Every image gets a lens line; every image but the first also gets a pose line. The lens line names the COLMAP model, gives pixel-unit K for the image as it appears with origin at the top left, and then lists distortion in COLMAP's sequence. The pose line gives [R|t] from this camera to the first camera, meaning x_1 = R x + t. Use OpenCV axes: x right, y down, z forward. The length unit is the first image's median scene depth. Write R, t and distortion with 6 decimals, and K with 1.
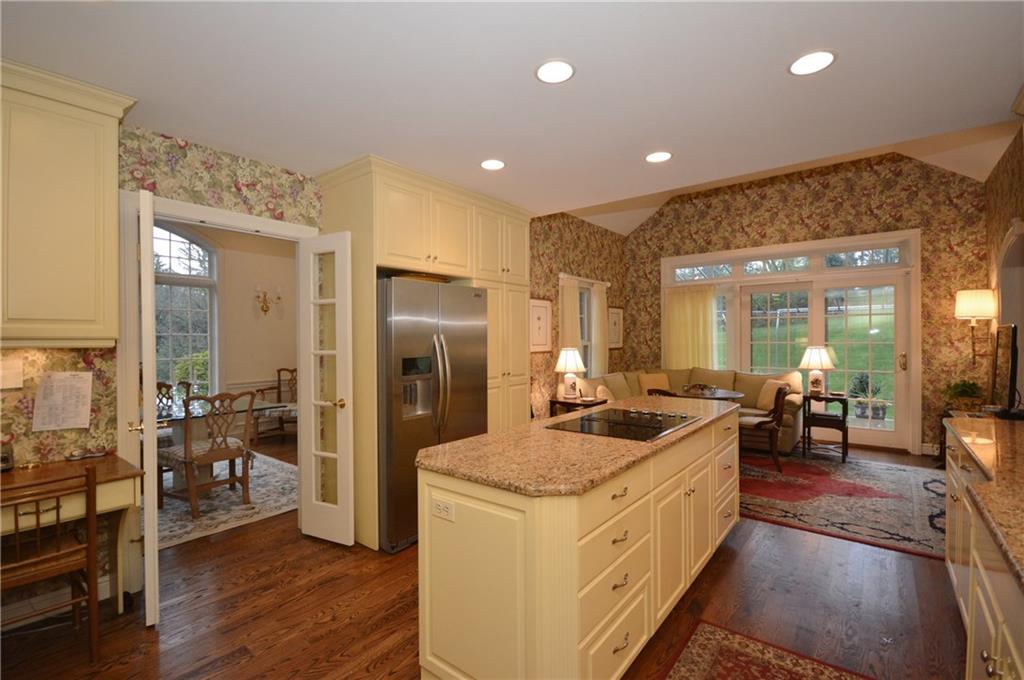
lens RADIAL K [[453.3, 0, 510.5], [0, 453.3, 342.8], [0, 0, 1]] dist [0.001001, -0.005969]
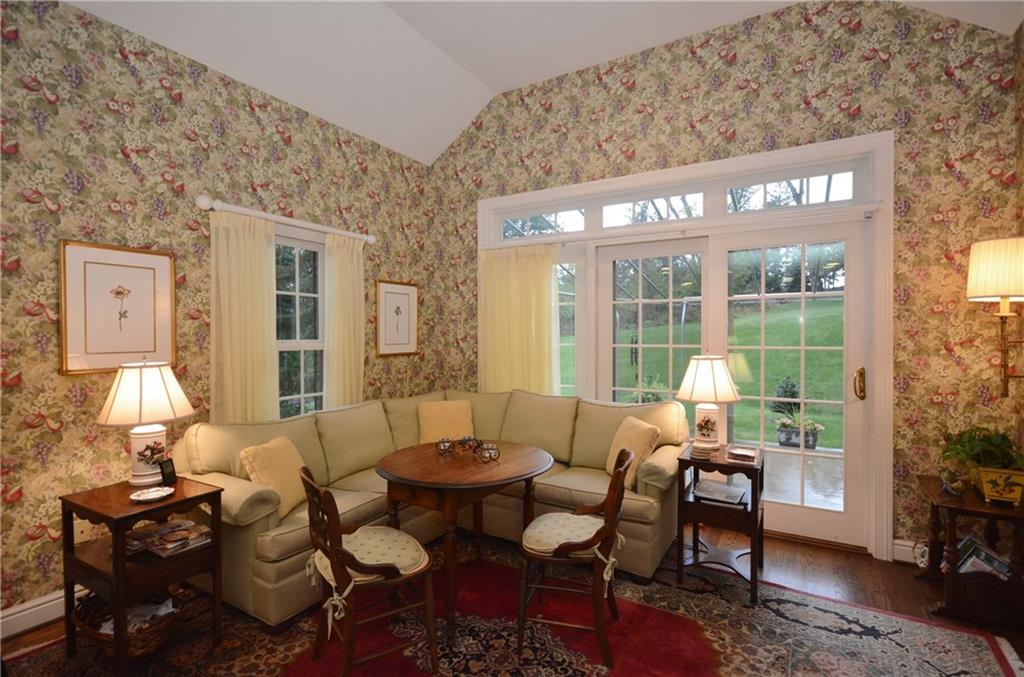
lens RADIAL K [[494.7, 0, 504.1], [0, 494.7, 342.4], [0, 0, 1]] dist [0.001565, -0.002522]
pose [[0.989934, 0.001143, 0.141528, 0.367837], [-0.002203, 0.999971, 0.007331, -0.010210], [-0.141515, -0.007569, 0.989907, 0.479190]]
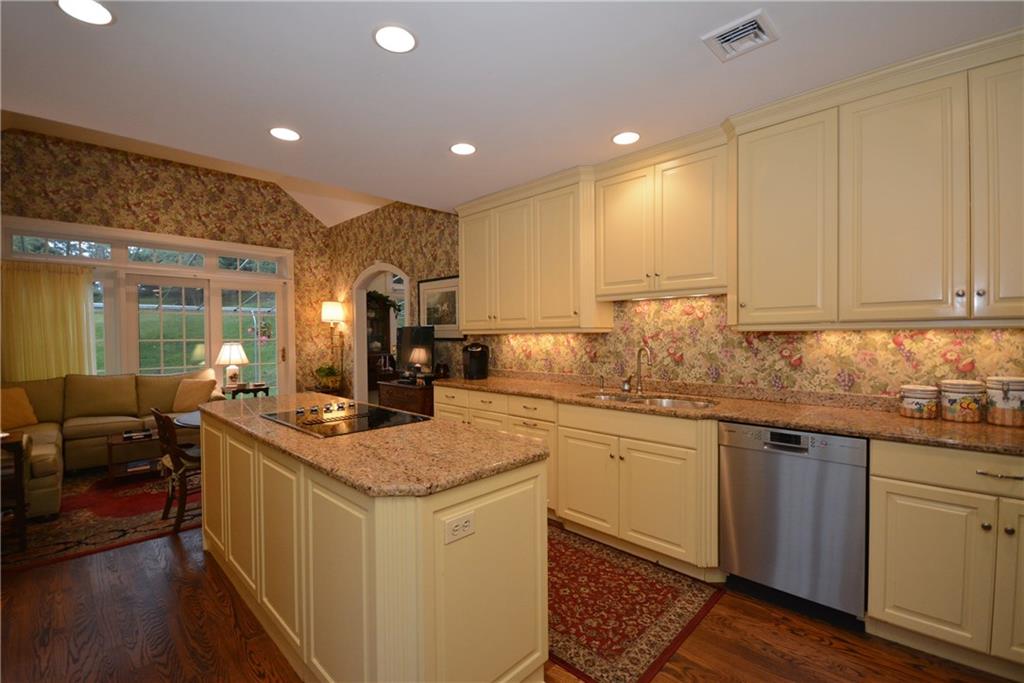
lens RADIAL K [[453.3, 0, 508.2], [0, 453.3, 342.7], [0, 0, 1]] dist [0.001001, -0.005969]
pose [[0.106367, -0.014579, 0.994220, -0.308170], [0.009642, 0.999861, 0.013630, -0.001137], [-0.994280, 0.008136, 0.106493, 0.245892]]
